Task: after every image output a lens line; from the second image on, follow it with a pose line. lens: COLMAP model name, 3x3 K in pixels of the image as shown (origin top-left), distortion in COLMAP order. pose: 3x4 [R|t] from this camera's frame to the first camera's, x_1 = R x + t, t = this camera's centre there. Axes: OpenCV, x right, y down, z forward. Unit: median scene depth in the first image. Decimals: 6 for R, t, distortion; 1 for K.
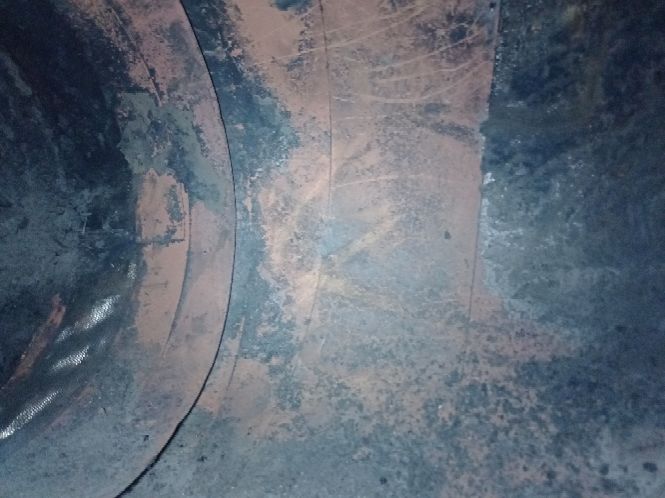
lens RADIAL K [[510.7, 0, 332.5], [0, 510.7, 249.0], [0, 0, 1]] dist [-0.002539, 0.000901]
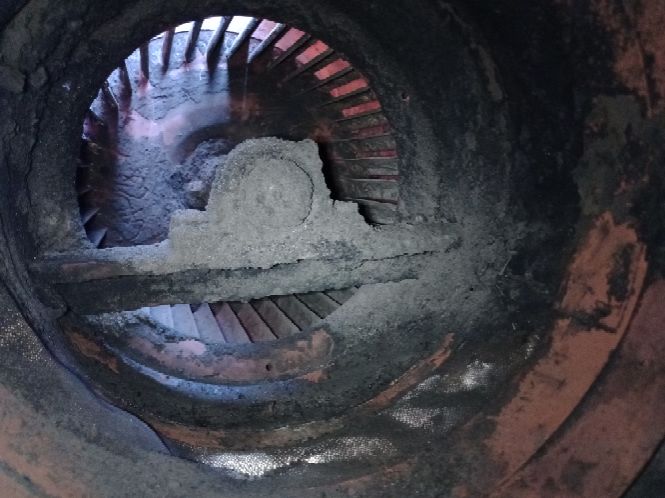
lens RADIAL K [[510.7, 0, 332.5], [0, 510.7, 249.0], [0, 0, 1]] dist [-0.002539, 0.000901]
pose [[0.530097, 0.254552, -0.808826, 0.001899], [-0.314875, 0.944764, 0.090968, -0.060521], [0.787306, 0.206458, 0.580969, 0.349293]]
